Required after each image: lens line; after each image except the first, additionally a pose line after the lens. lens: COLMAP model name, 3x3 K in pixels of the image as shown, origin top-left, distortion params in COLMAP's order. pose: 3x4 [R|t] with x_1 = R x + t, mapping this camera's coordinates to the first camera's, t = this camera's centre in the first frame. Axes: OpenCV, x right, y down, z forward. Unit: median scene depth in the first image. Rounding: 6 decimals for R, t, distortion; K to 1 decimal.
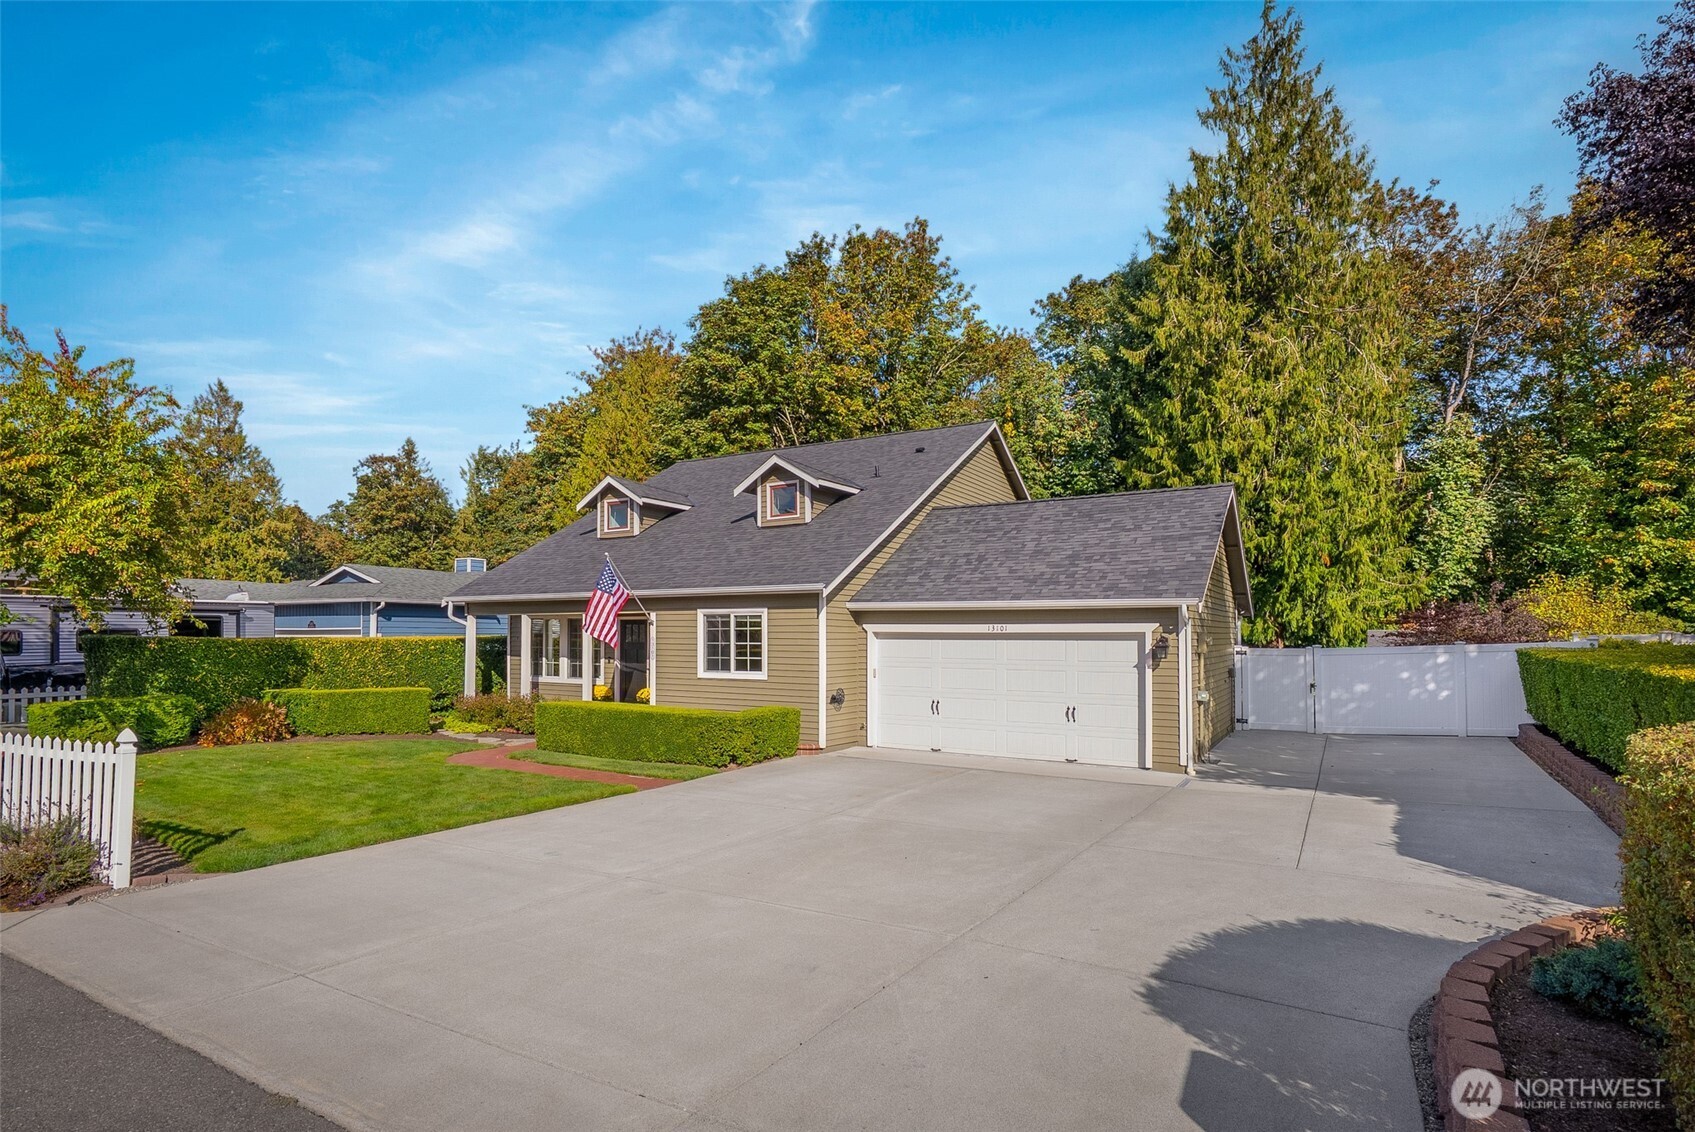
lens RADIAL K [[810.3, 0, 792.2], [0, 810.3, 626.1], [0, 0, 1]] dist [-0.001316, 0.014820]
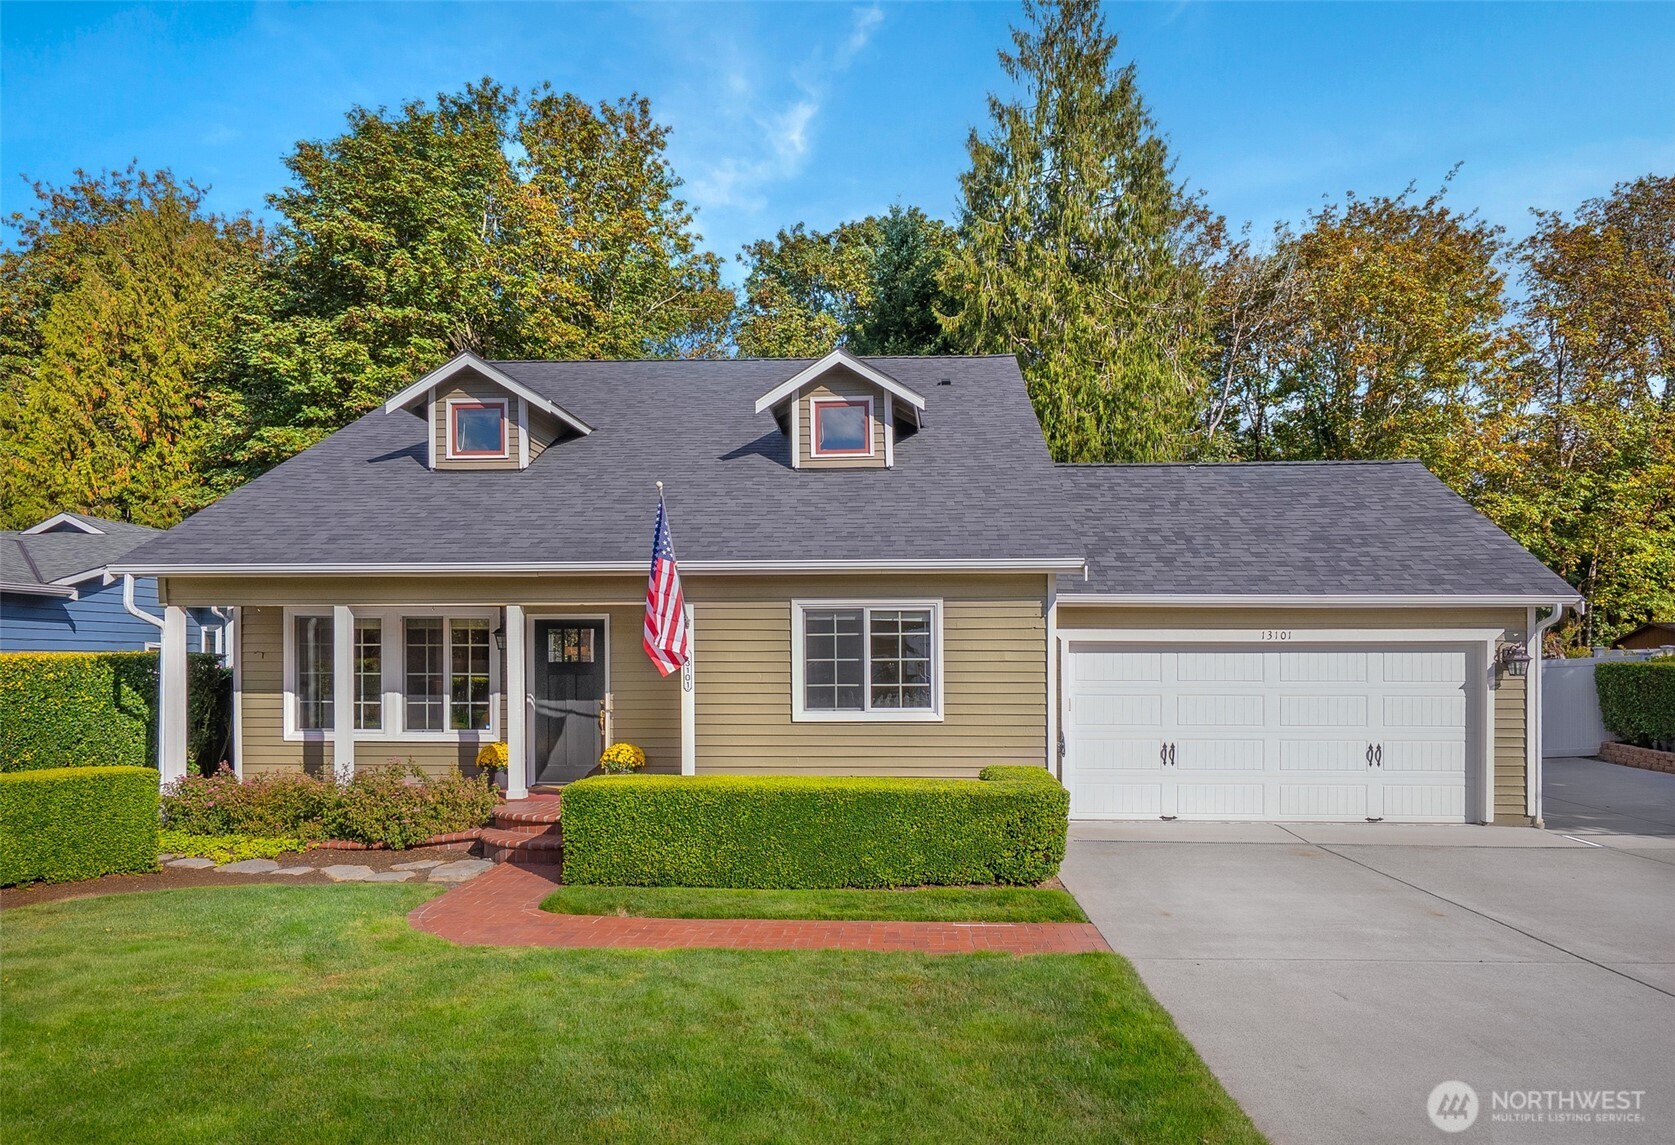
lens RADIAL K [[986.3, 0, 843.7], [0, 986.3, 670.9], [0, 0, 1]] dist [0.002820, 0.001423]
pose [[0.878329, -0.008222, 0.477987, -0.283864], [-0.001883, 0.999785, 0.020659, 0.009924], [-0.478054, -0.019045, 0.878124, 0.265945]]
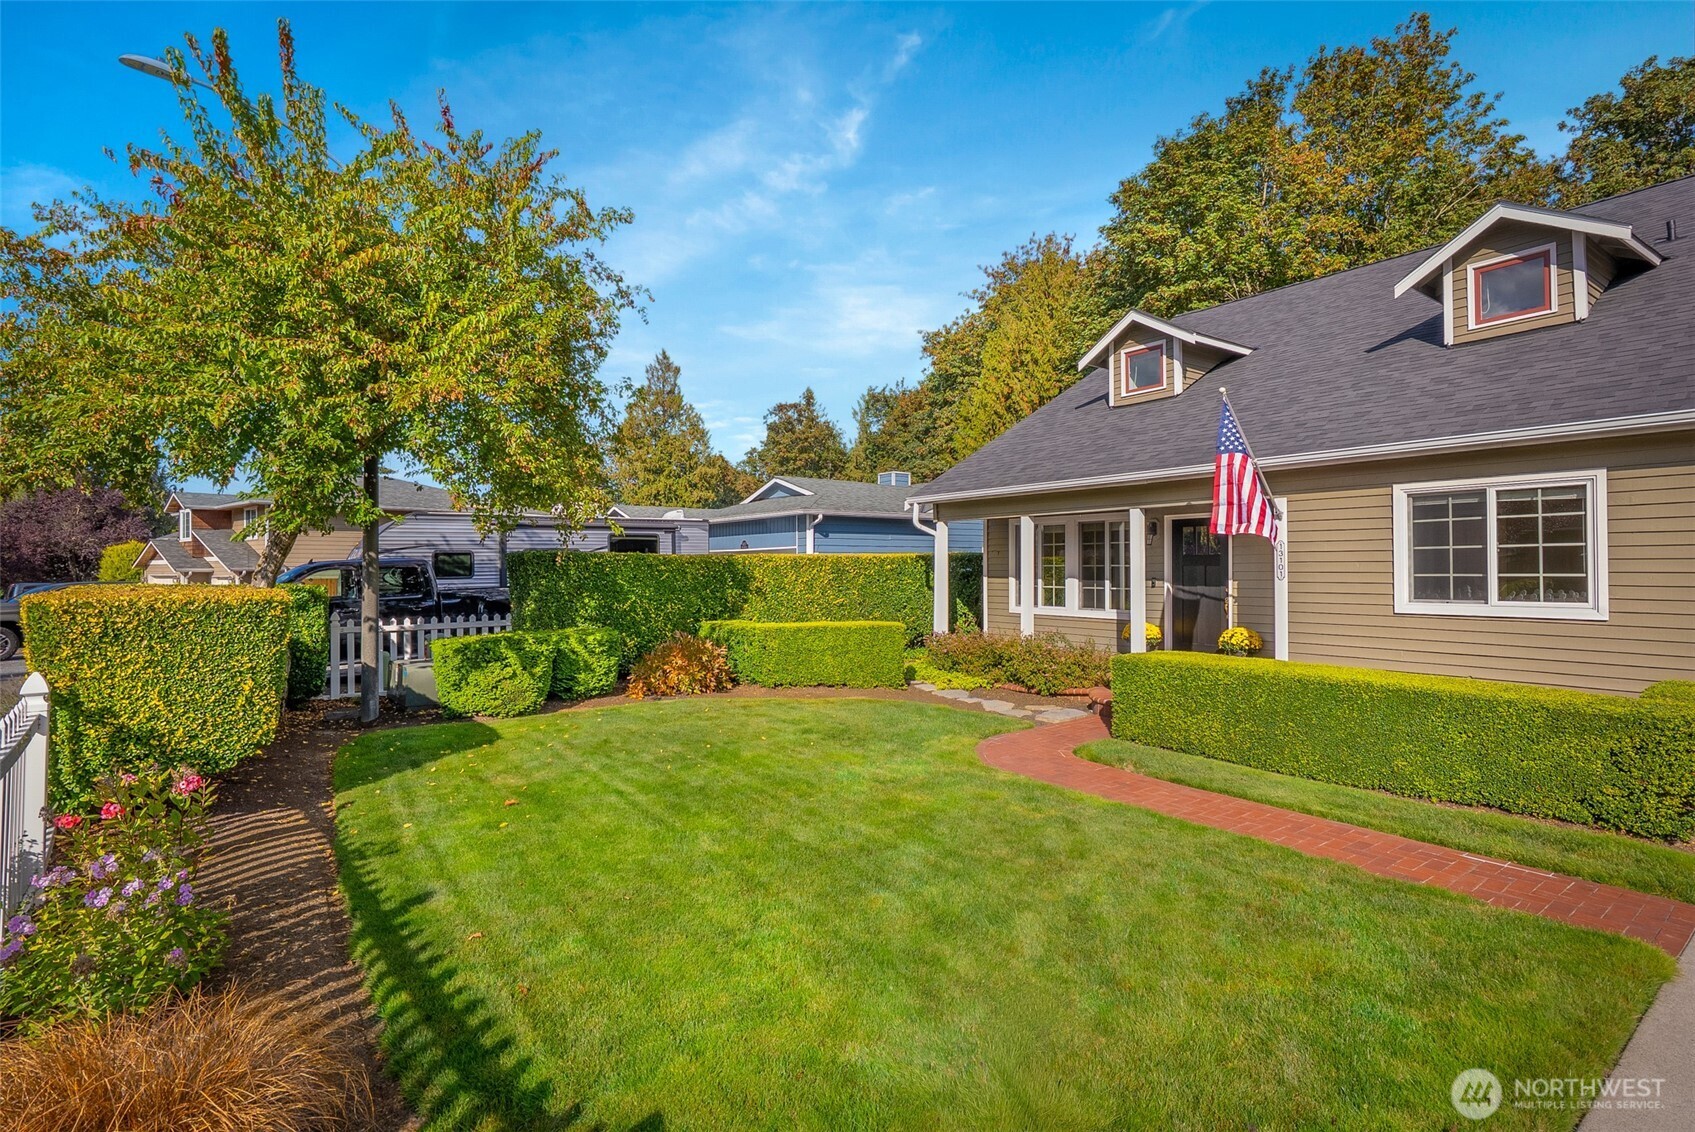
lens RADIAL K [[785.4, 0, 868.3], [0, 785.4, 562.0], [0, 0, 1]] dist [0.001821, 0.000807]
pose [[0.934652, -0.010800, -0.355401, -0.177176], [0.013573, 0.999894, 0.005309, 0.015504], [0.355306, -0.009786, 0.934699, 0.271041]]
